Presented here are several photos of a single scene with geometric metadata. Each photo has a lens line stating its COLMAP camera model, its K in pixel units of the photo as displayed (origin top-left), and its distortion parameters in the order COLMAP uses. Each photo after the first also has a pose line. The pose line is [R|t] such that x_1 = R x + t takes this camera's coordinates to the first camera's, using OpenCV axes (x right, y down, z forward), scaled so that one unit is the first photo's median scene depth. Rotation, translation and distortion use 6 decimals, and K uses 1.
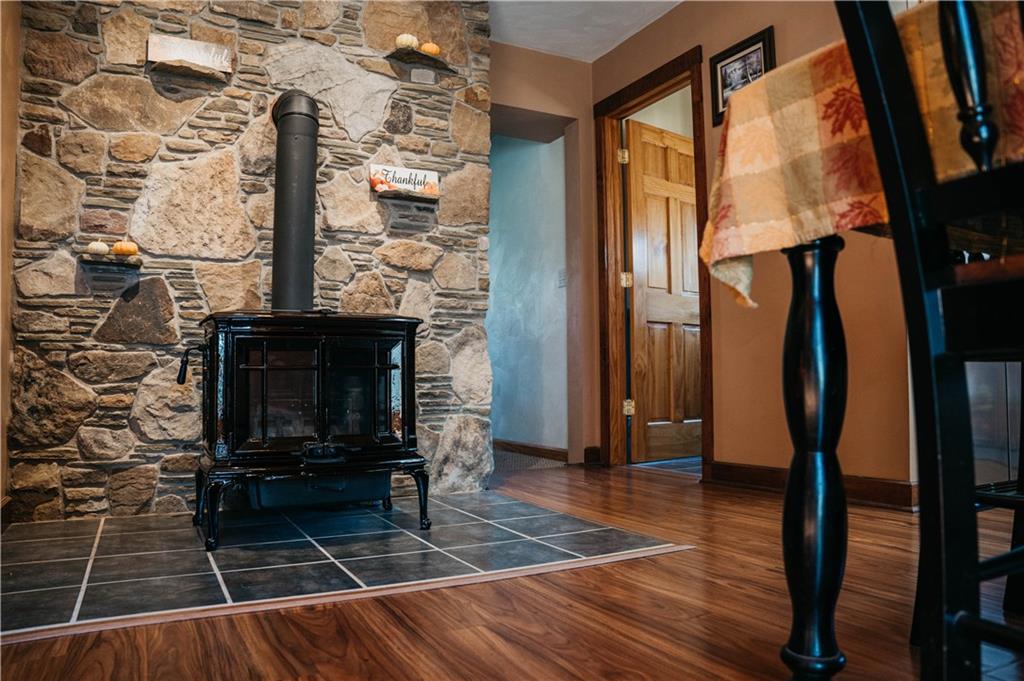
lens RADIAL K [[711.2, 0, 513.1], [0, 711.2, 342.5], [0, 0, 1]] dist [-0.103081, 0.006719]
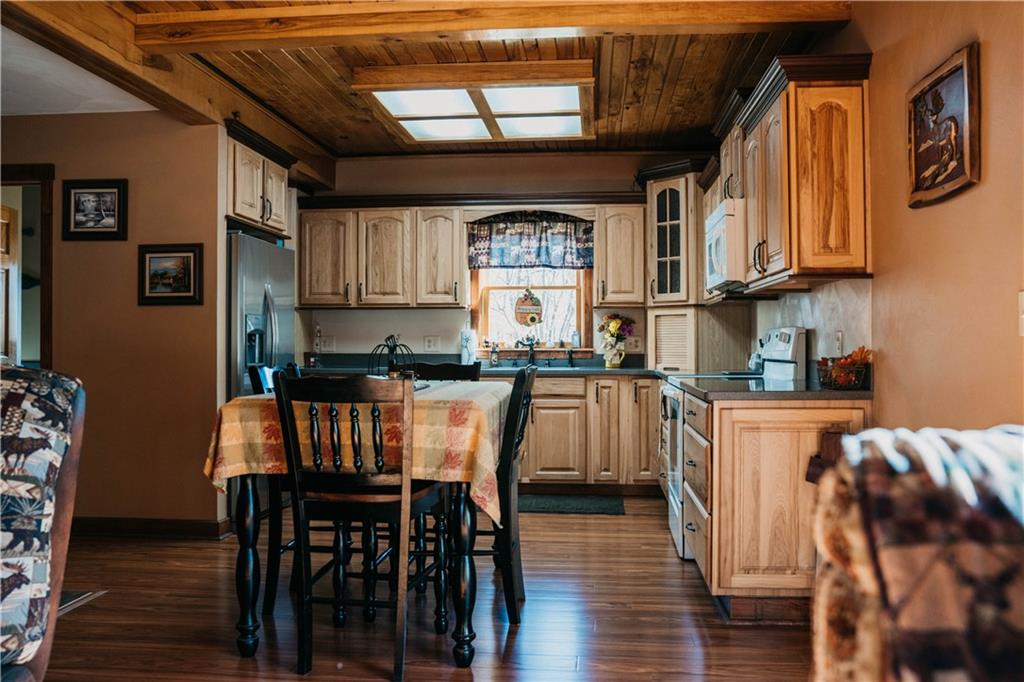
lens RADIAL K [[850.6, 0, 512.2], [0, 850.6, 337.5], [0, 0, 1]] dist [-0.004434, -0.002525]
pose [[0.555670, 0.003193, 0.831397, -1.674658], [-0.057918, 0.997712, 0.034878, -0.800897], [-0.829383, -0.067534, 0.554584, -1.551144]]
